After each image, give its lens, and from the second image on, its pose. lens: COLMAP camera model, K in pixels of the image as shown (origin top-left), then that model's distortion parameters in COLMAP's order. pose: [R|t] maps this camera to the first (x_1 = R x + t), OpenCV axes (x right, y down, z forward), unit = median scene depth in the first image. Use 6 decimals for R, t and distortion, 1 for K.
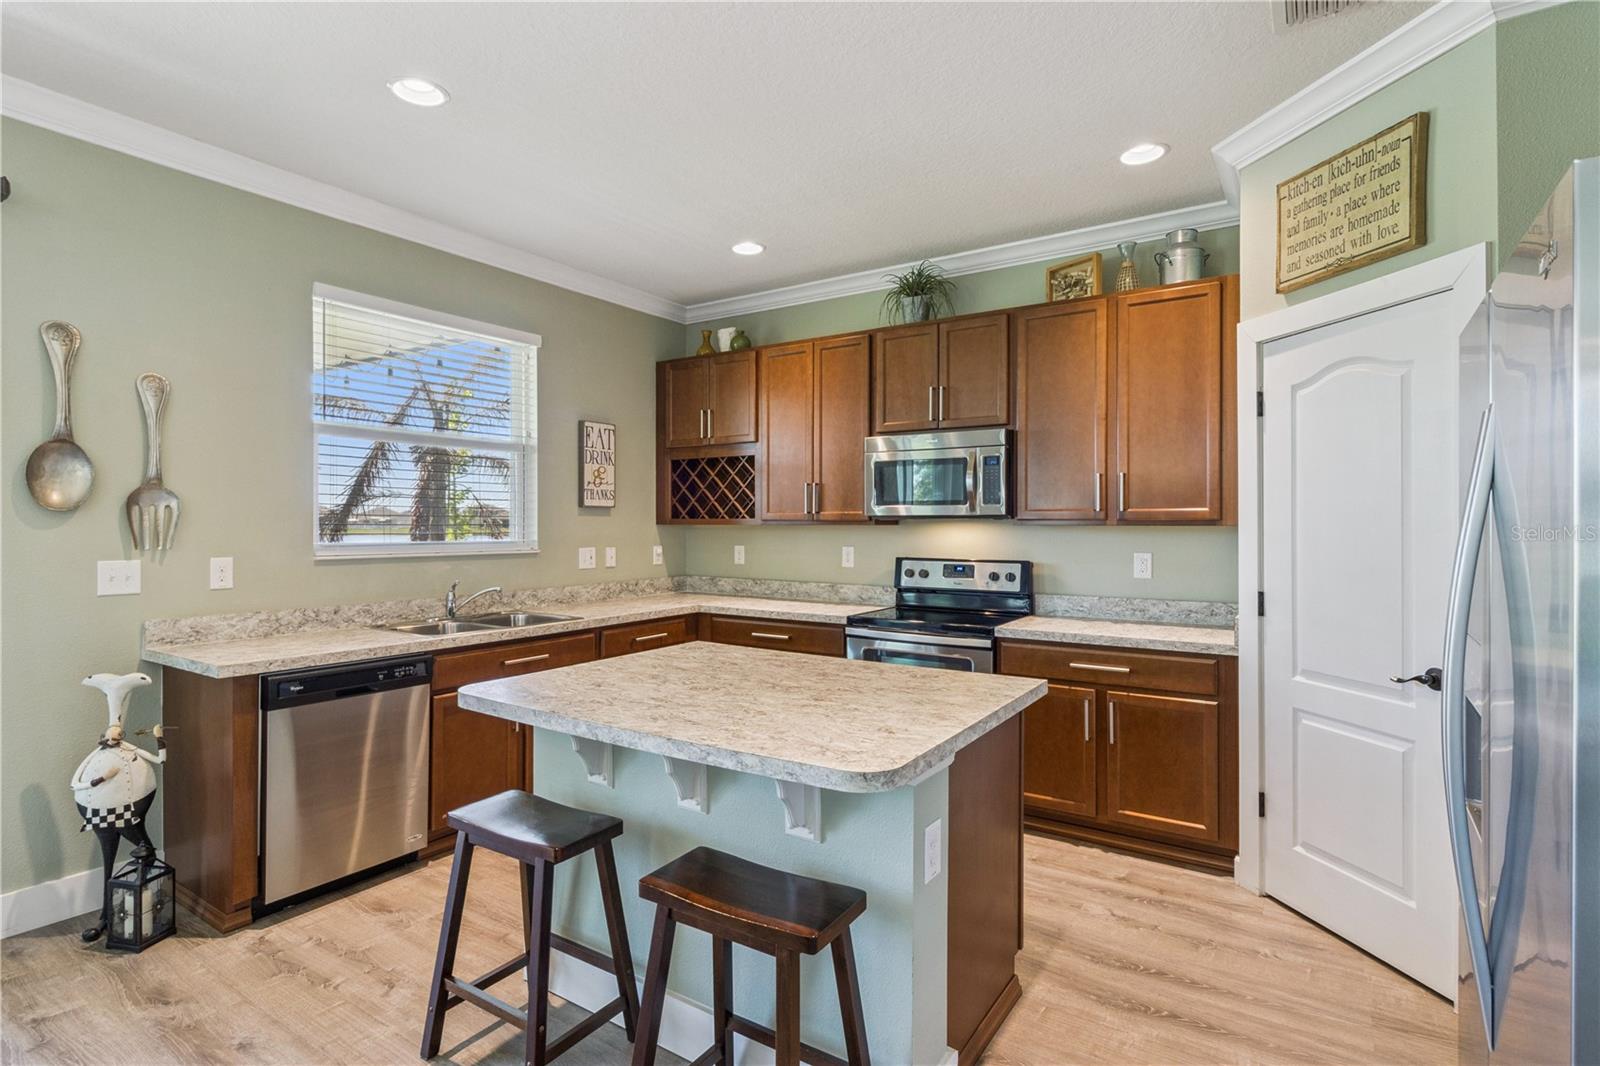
lens RADIAL K [[798.1, 0, 786.0], [0, 798.1, 524.6], [0, 0, 1]] dist [0.000753, -0.000453]
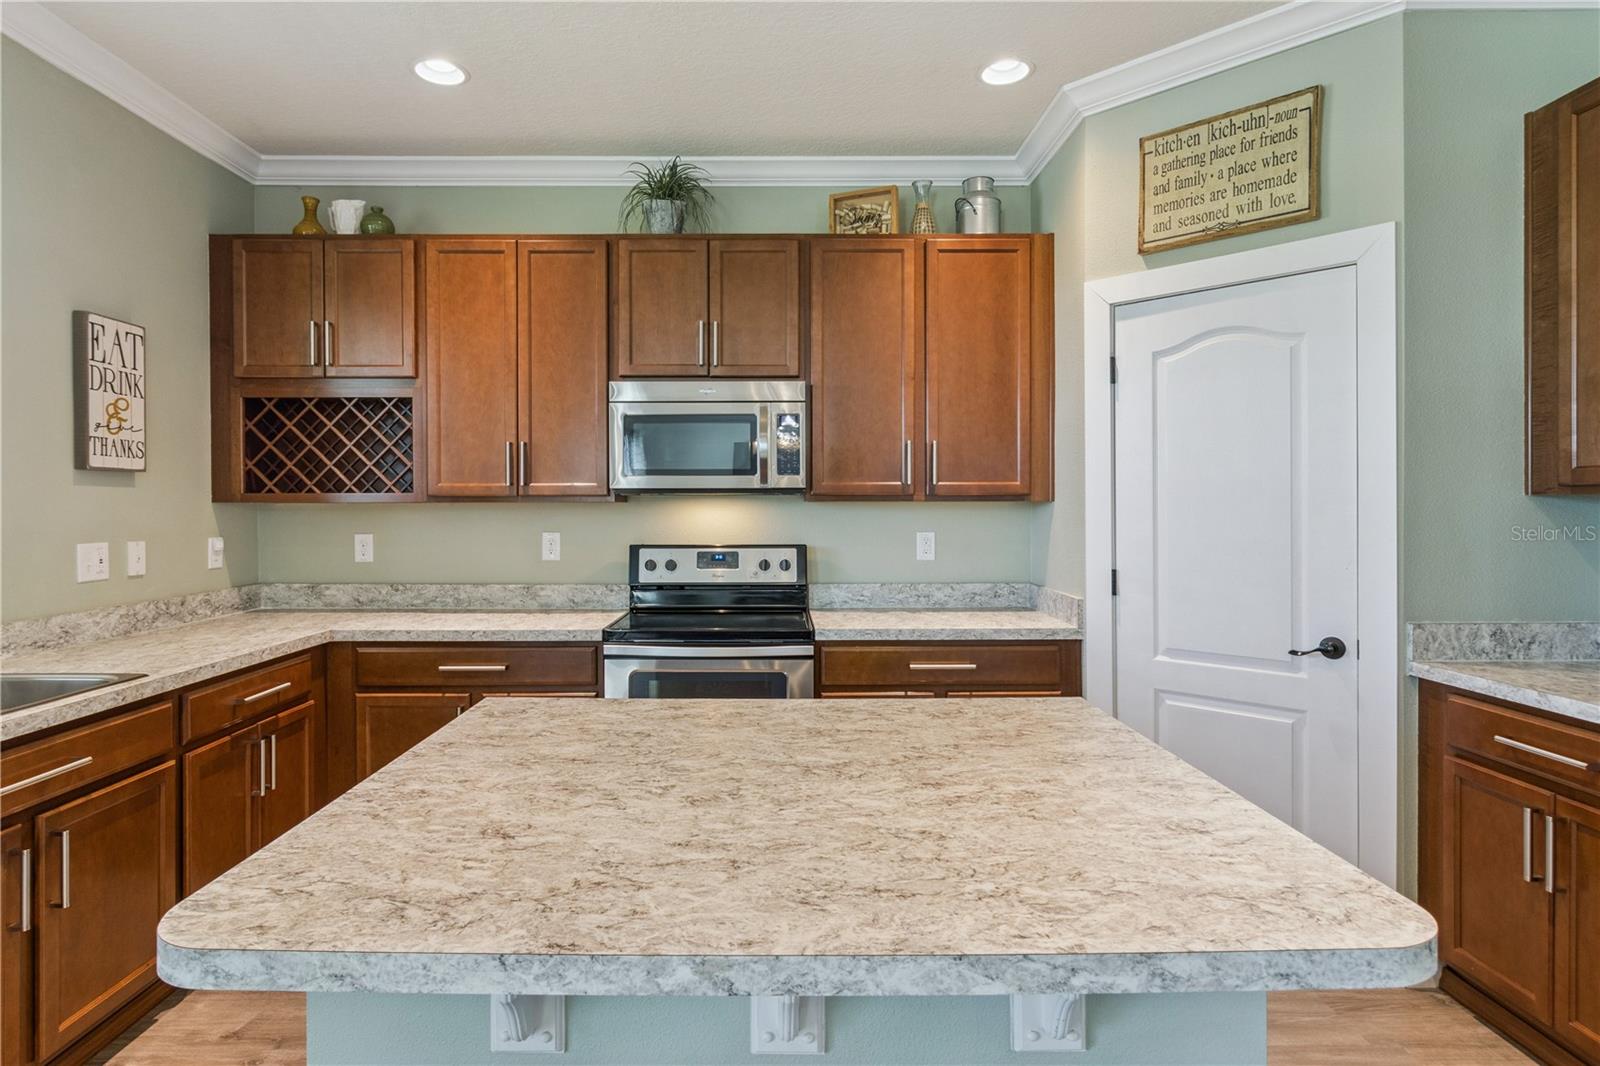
lens RADIAL K [[848.6, 0, 780.7], [0, 848.6, 514.1], [0, 0, 1]] dist [0.001044, -0.000008]
pose [[0.828780, -0.007206, 0.559529, -0.215781], [0.003577, 0.999965, 0.007580, 0.007041], [-0.559564, -0.004281, 0.828776, 0.288487]]
